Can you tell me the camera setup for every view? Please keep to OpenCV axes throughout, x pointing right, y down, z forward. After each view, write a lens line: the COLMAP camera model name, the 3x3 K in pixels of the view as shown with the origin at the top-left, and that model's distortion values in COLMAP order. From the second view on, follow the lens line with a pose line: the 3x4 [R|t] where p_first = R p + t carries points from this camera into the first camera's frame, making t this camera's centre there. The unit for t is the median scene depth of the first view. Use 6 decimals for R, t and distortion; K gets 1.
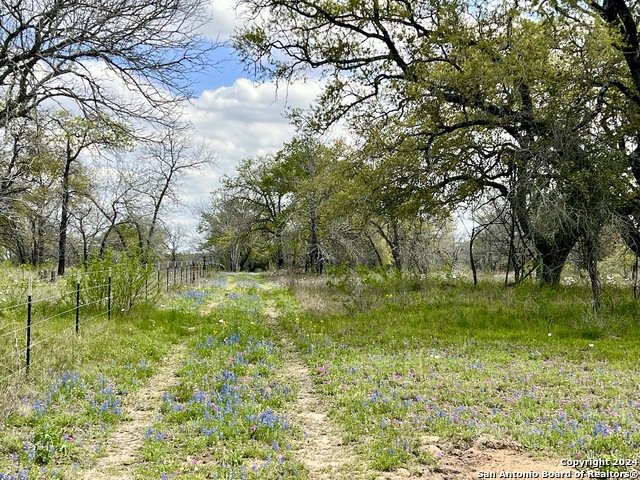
lens RADIAL K [[1007.2, 0, 320.0], [0, 1007.2, 240.0], [0, 0, 1]] dist [0.051900, 0.030895]
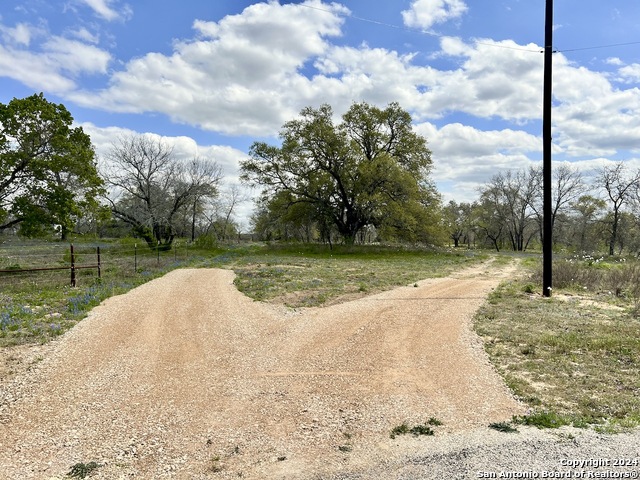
lens RADIAL K [[489.7, 0, 320.0], [0, 489.7, 240.0], [0, 0, 1]] dist [0.141914, 0.000713]
pose [[0.999981, 0.004683, 0.003906, 0.207735], [-0.004781, 0.999667, 0.025369, -0.013174], [-0.003786, -0.025387, 0.999671, -0.835272]]
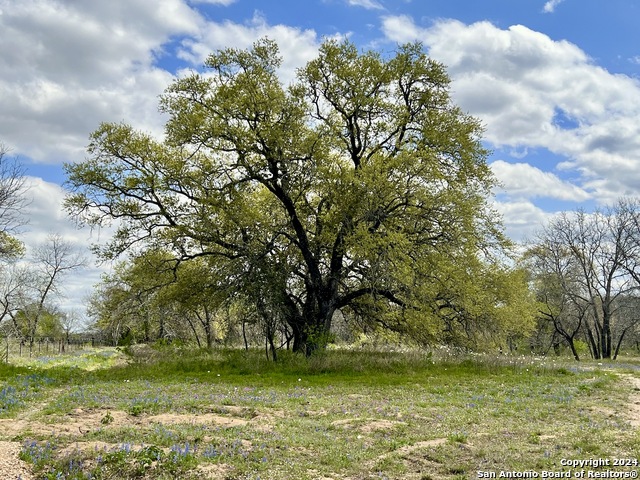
lens RADIAL K [[812.0, 0, 320.0], [0, 812.0, 240.0], [0, 0, 1]] dist [0.099622, 0.009433]
pose [[0.990762, 0.011608, 0.135114, 0.149007], [0.001841, 0.995087, -0.098990, -0.000445], [-0.135599, 0.098325, 0.985873, -0.381805]]
